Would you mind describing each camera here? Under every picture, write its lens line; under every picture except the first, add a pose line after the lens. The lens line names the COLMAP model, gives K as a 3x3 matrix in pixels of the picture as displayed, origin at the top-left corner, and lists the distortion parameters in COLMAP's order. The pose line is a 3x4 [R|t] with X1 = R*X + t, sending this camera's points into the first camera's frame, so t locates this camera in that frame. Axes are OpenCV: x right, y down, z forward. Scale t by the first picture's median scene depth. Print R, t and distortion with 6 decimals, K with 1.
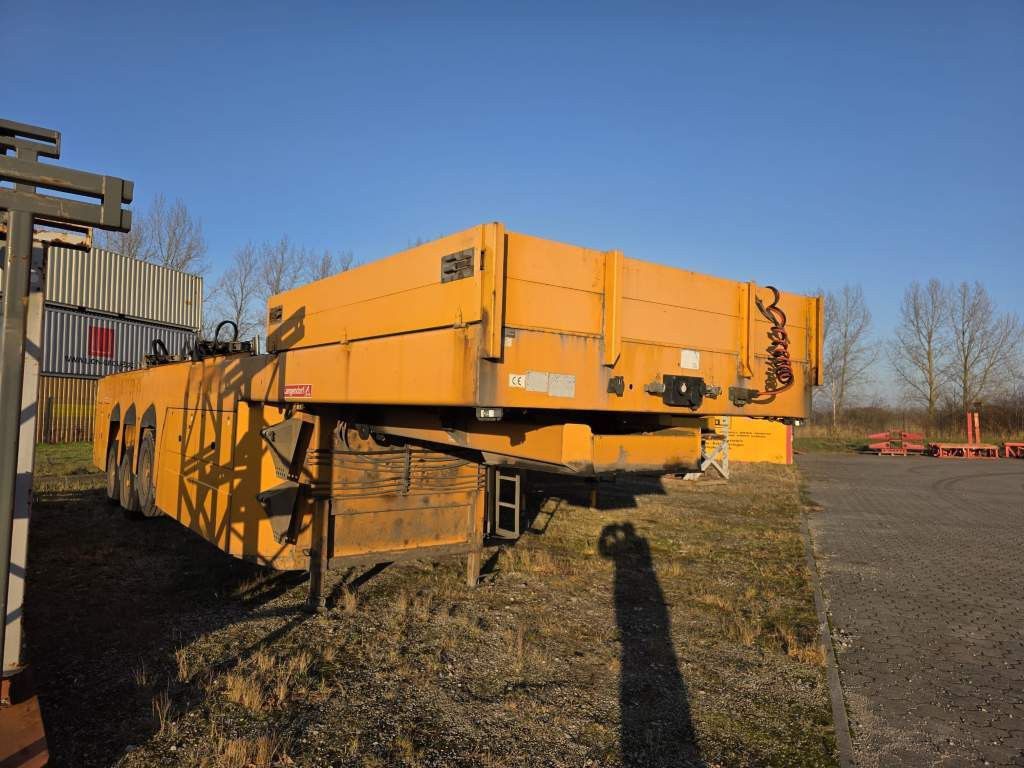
lens RADIAL K [[686.3, 0, 510.8], [0, 686.3, 365.9], [0, 0, 1]] dist [0.076957, -0.060506]
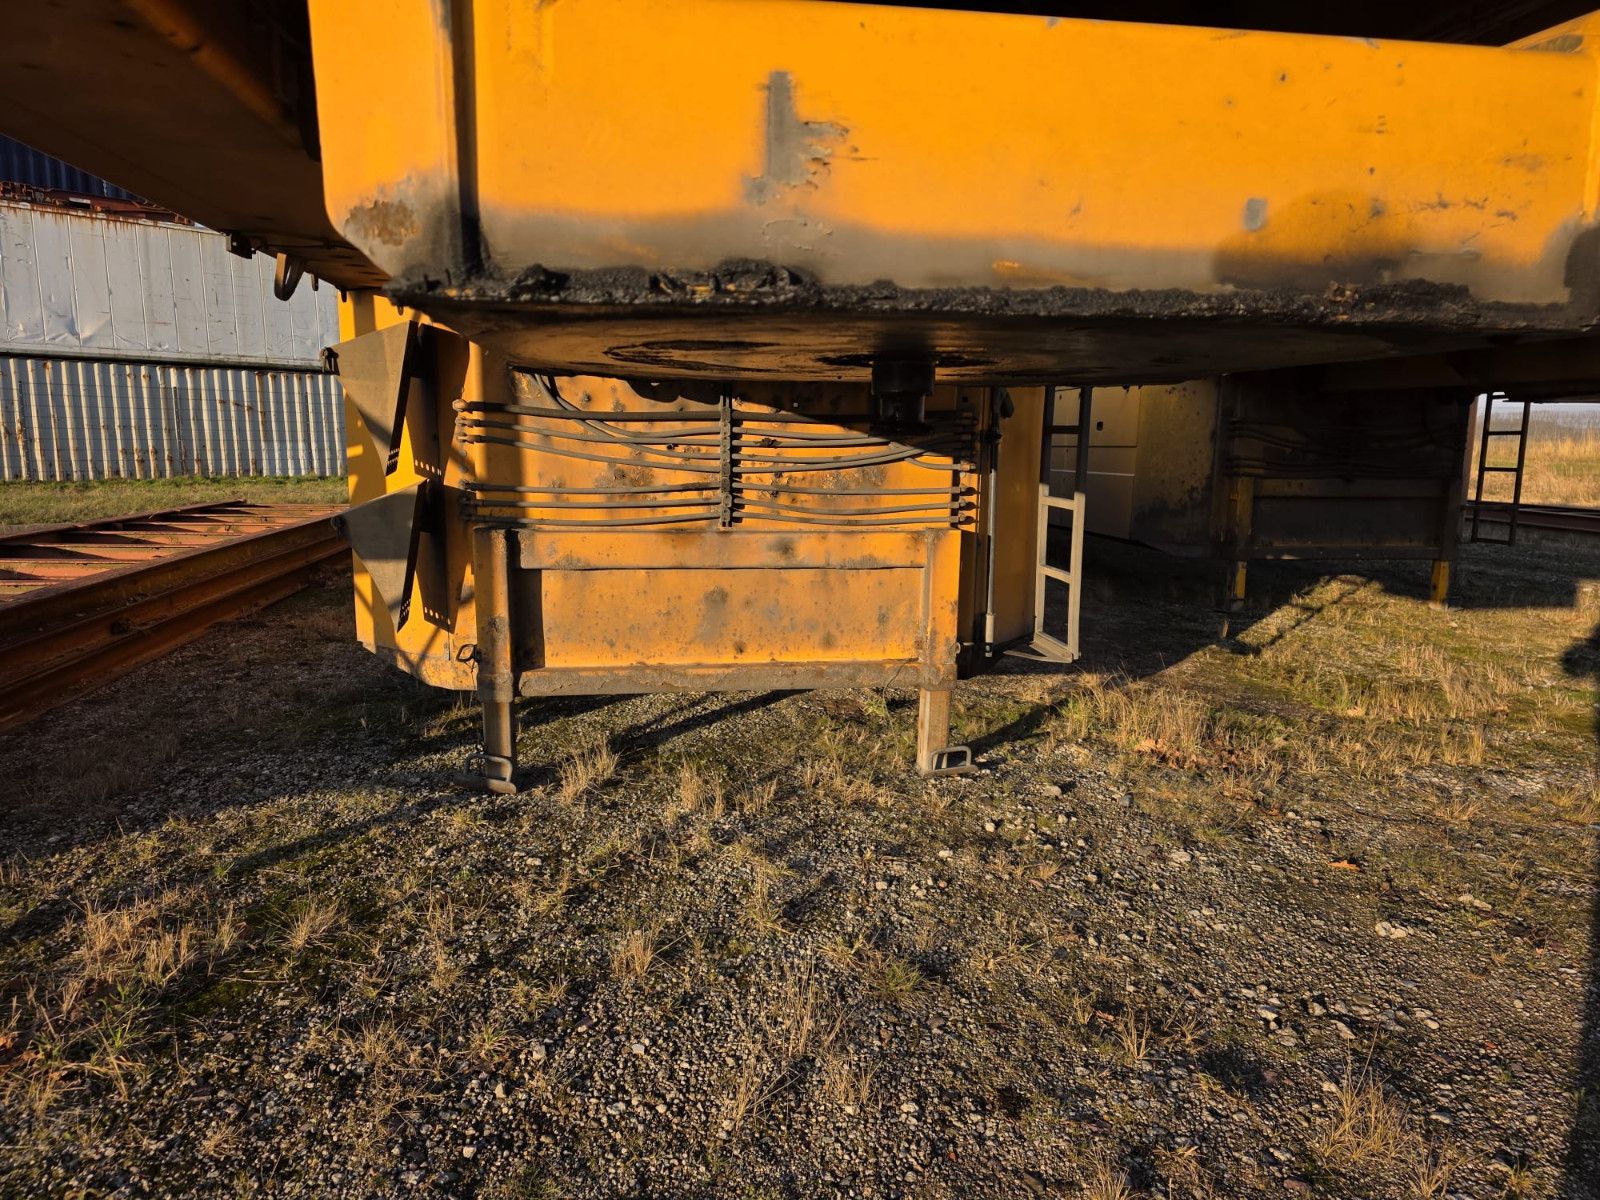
lens RADIAL K [[1062.5, 0, 798.3], [0, 1062.5, 610.8], [0, 0, 1]] dist [0.097081, -0.097525]
pose [[0.882659, 0.064502, -0.465567, 0.175478], [0.042358, 0.975592, 0.215468, 0.112930], [0.468102, -0.209905, 0.858383, 0.538536]]
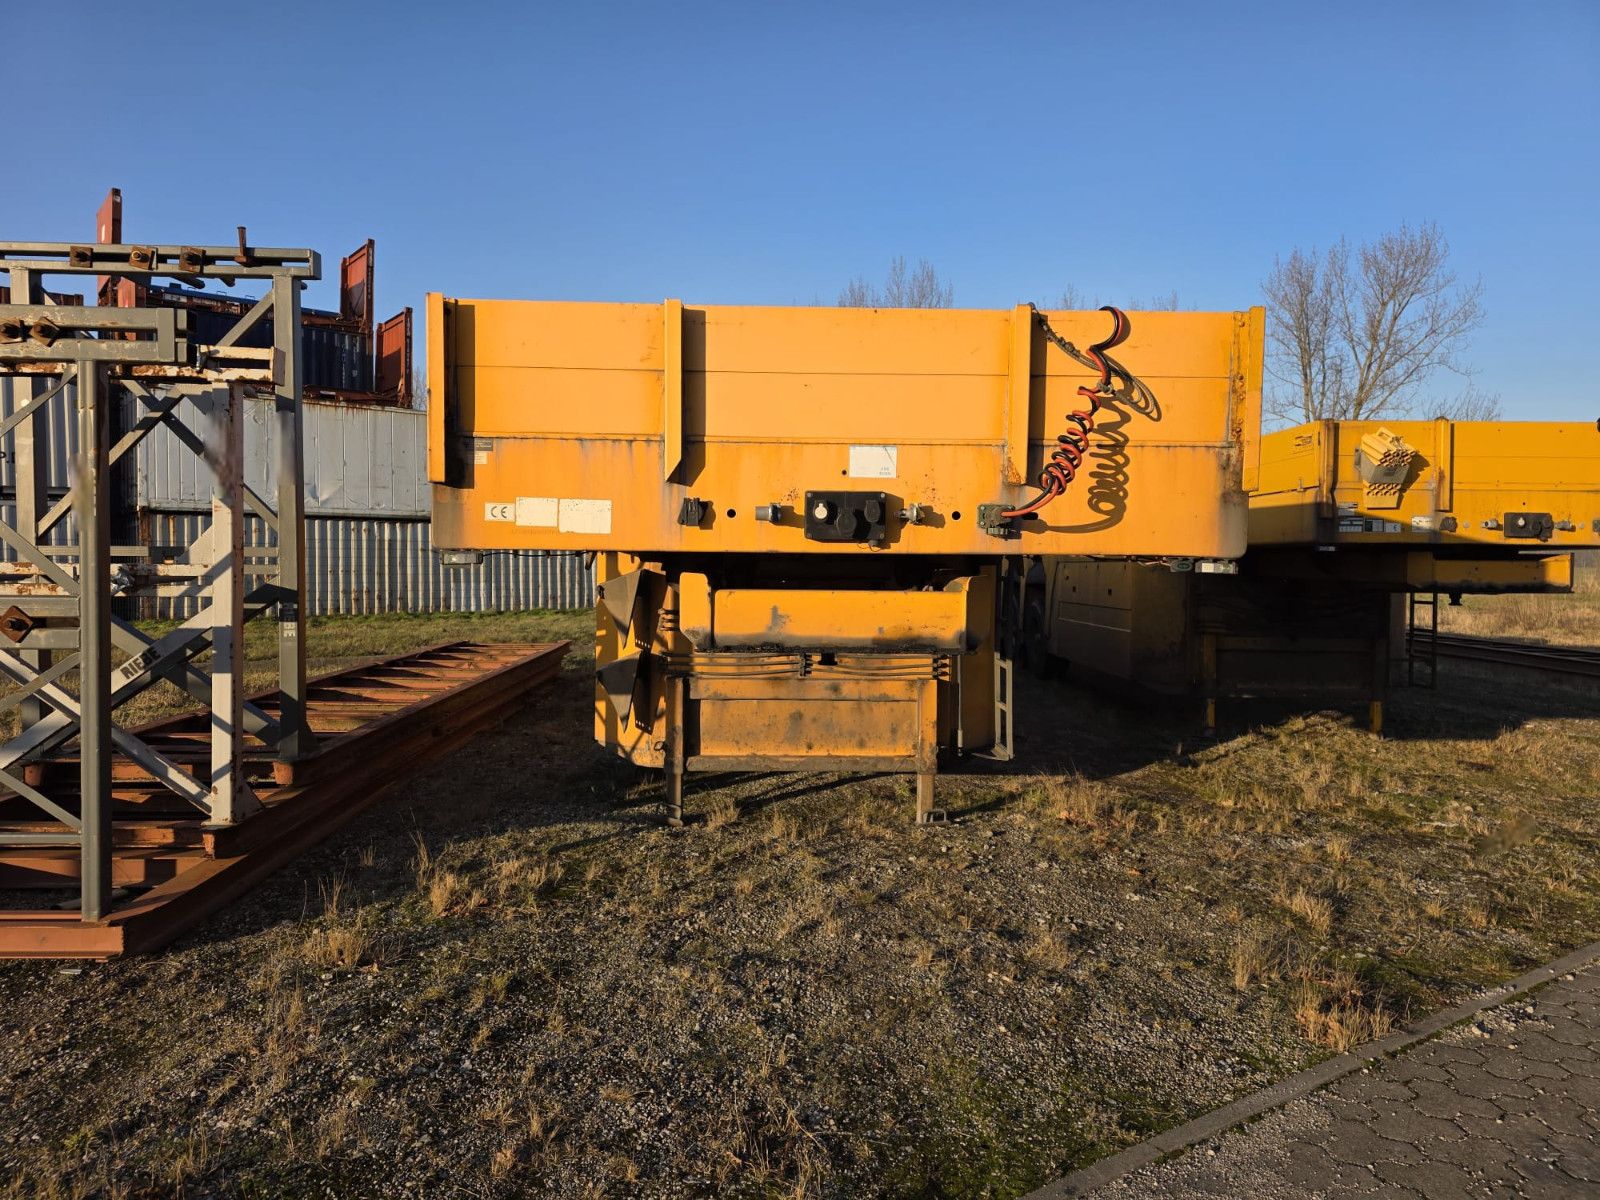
lens RADIAL K [[1072.3, 0, 798.1], [0, 1072.3, 571.7], [0, 0, 1]] dist [0.076957, -0.060506]
pose [[0.820577, -0.007152, -0.571491, 0.491343], [0.050813, 0.996875, 0.060484, 0.017284], [0.569272, -0.078671, 0.818376, 0.141860]]
